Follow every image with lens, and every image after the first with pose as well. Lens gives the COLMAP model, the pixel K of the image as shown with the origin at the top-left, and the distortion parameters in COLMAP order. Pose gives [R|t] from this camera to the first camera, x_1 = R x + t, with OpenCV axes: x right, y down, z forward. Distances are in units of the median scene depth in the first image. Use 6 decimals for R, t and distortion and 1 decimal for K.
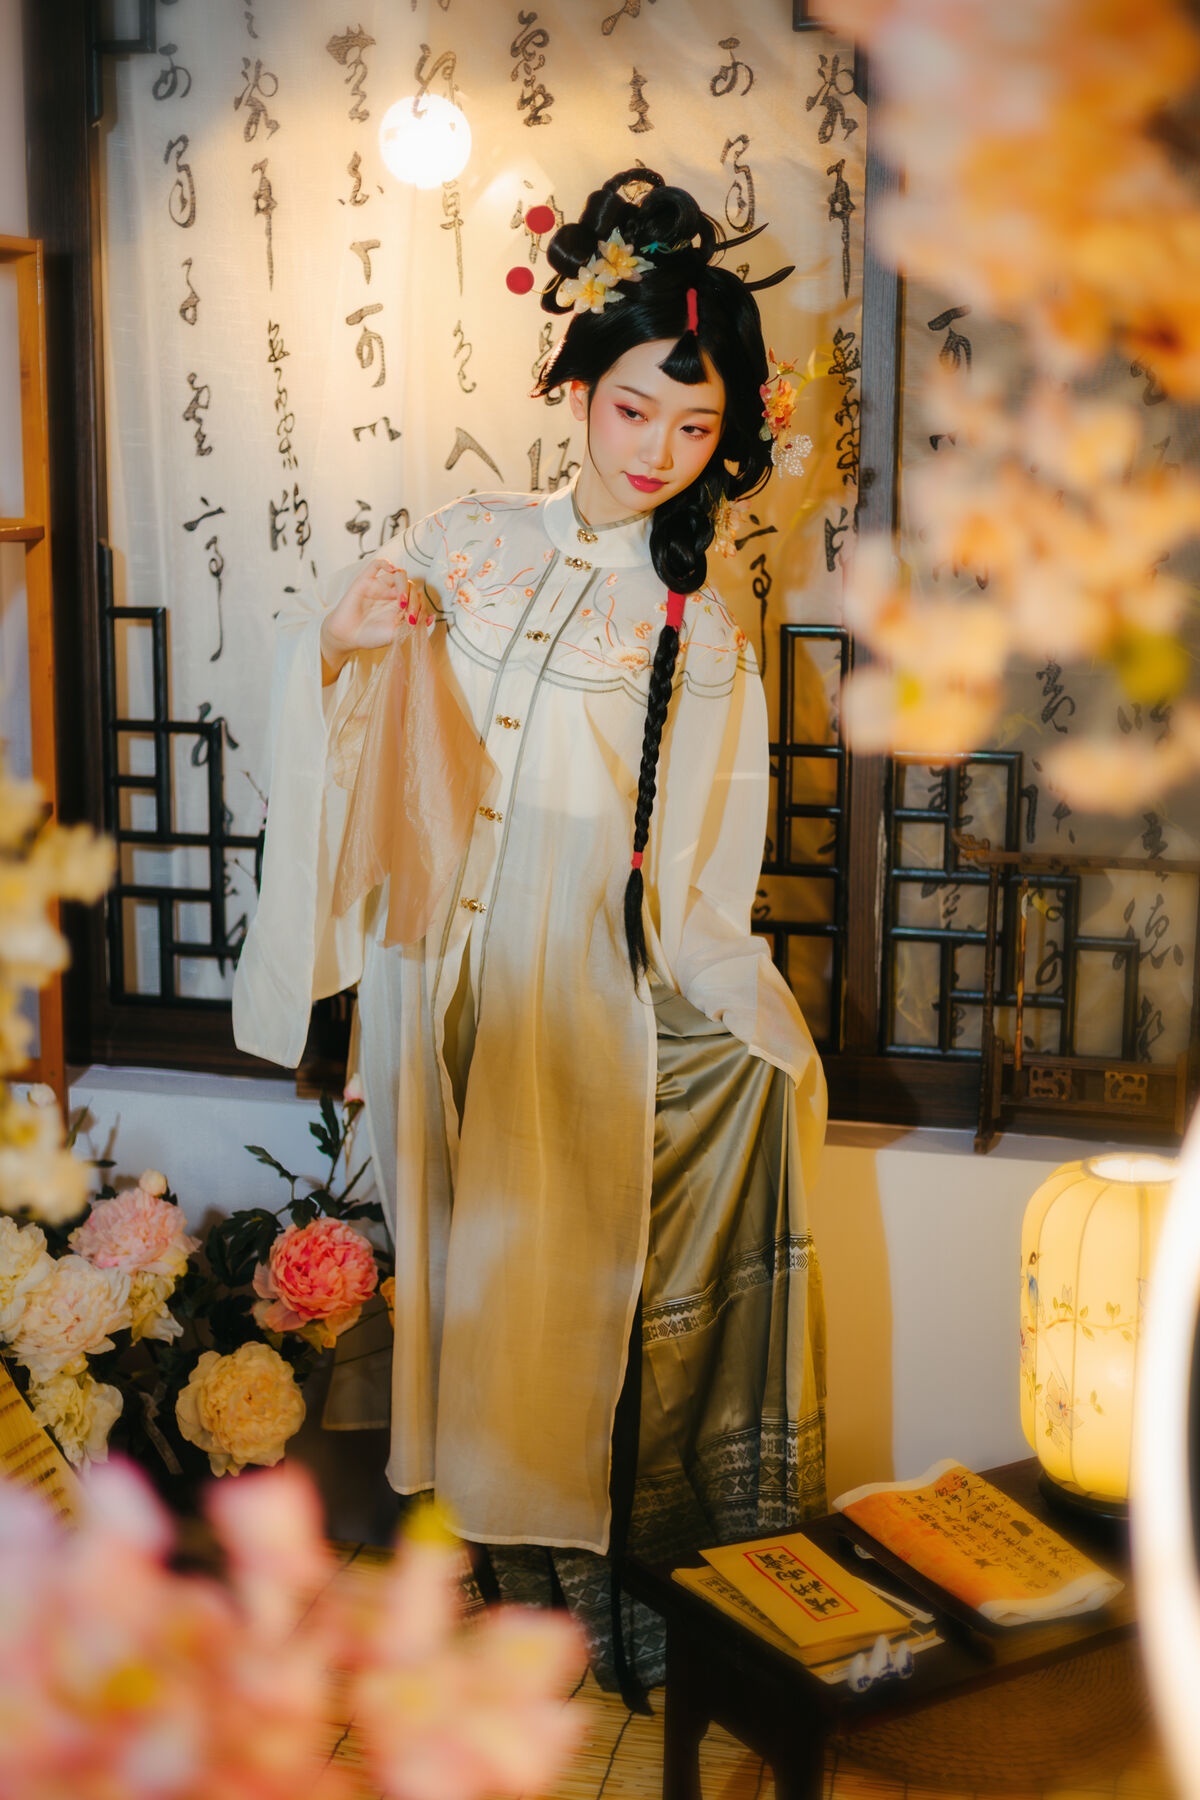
lens RADIAL K [[2635.5, 0, 594.5], [0, 2635.5, 903.8], [0, 0, 1]] dist [-0.004802, -0.059409]
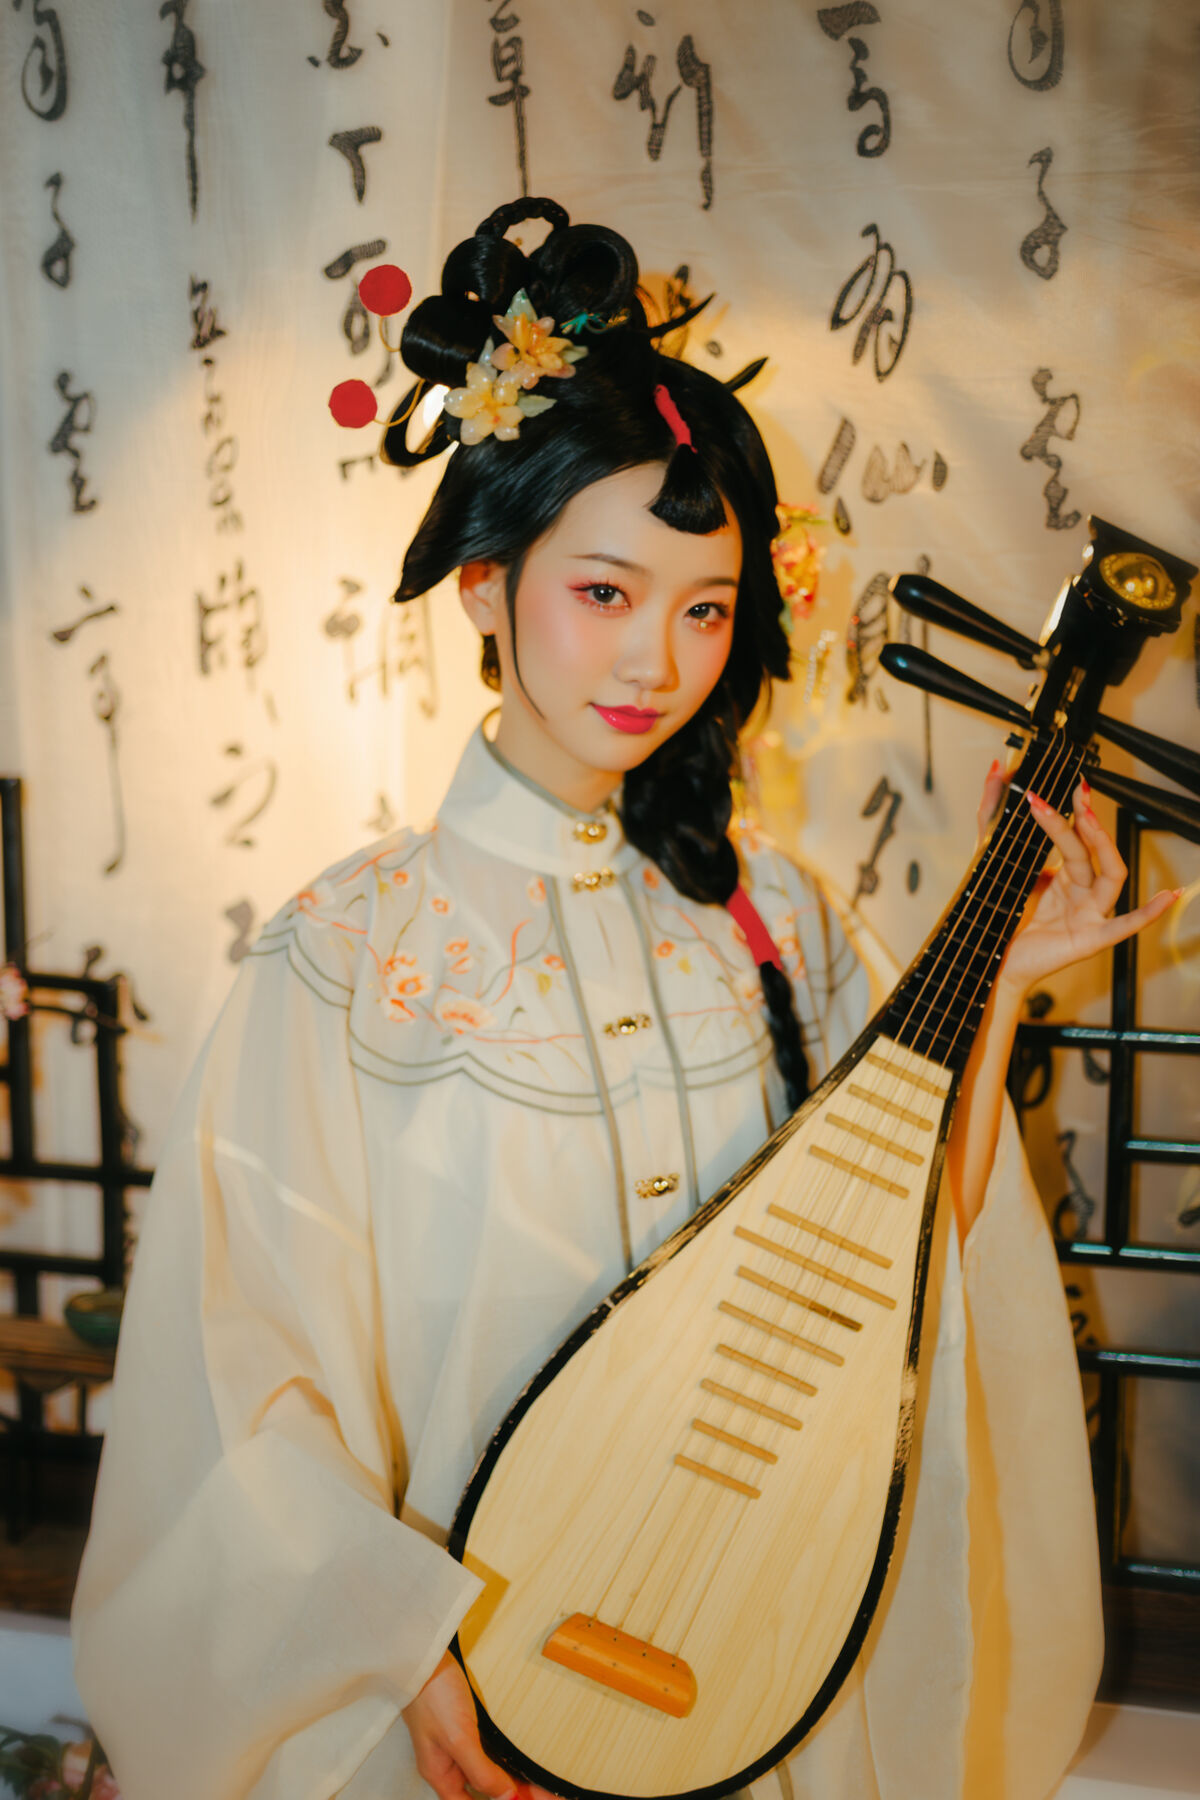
lens RADIAL K [[2665.5, 0, 597.2], [0, 2665.5, 899.4], [0, 0, 1]] dist [-0.004977, -0.124895]
pose [[0.998926, -0.003201, -0.046226, -0.009977], [0.001241, 0.999101, -0.042384, -0.064024], [0.046320, 0.042281, 0.998031, 0.447633]]
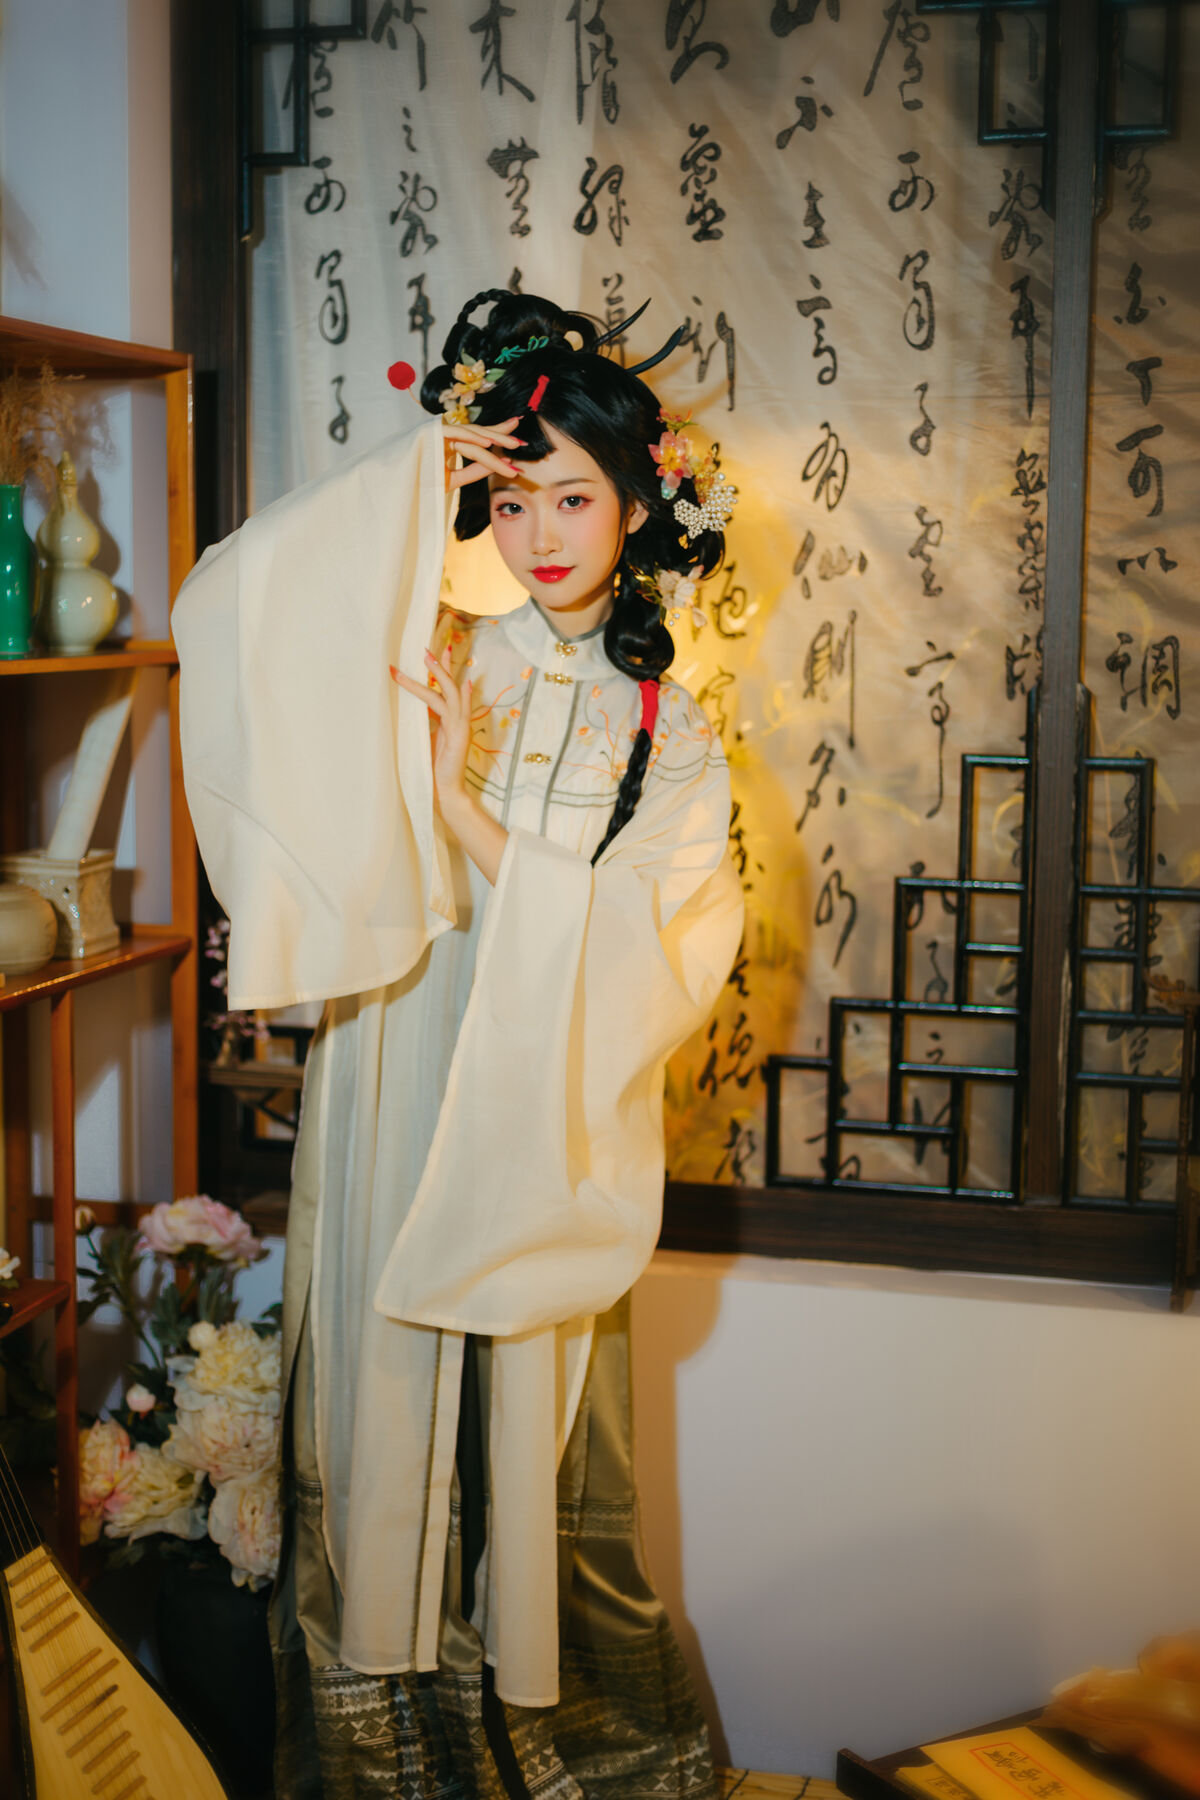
lens RADIAL K [[2640.5, 0, 591.9], [0, 2640.5, 898.5], [0, 0, 1]] dist [-0.008732, -0.066592]
pose [[0.999987, 0.004736, -0.001697, -0.060865], [-0.004822, 0.998496, -0.054618, -0.000836], [0.001435, 0.054626, 0.998506, 0.044165]]
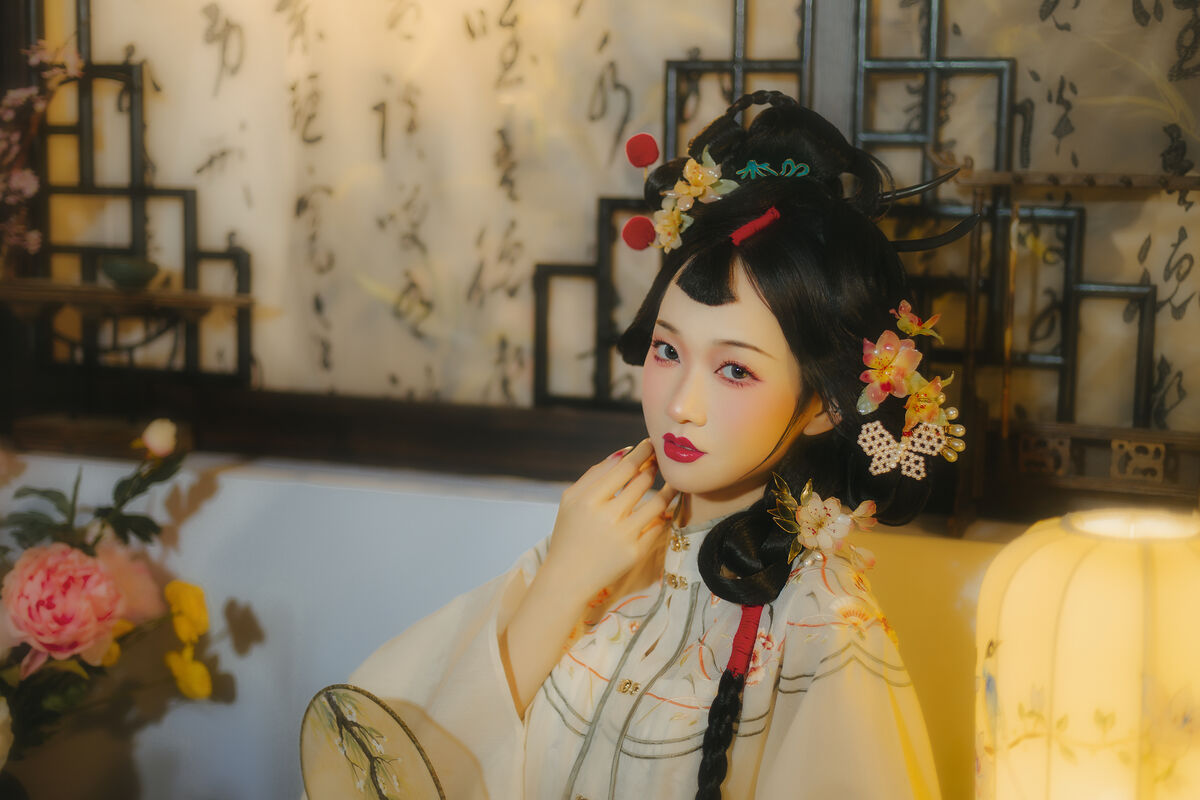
lens RADIAL K [[1777.0, 0, 607.0], [0, 1777.0, 396.0], [0, 0, 1]] dist [-0.004977, -0.124895]
pose [[0.995341, 0.021434, -0.094005, 0.086762], [-0.025477, 0.998792, -0.042024, 0.074543], [0.092990, 0.044223, 0.994684, 0.424818]]
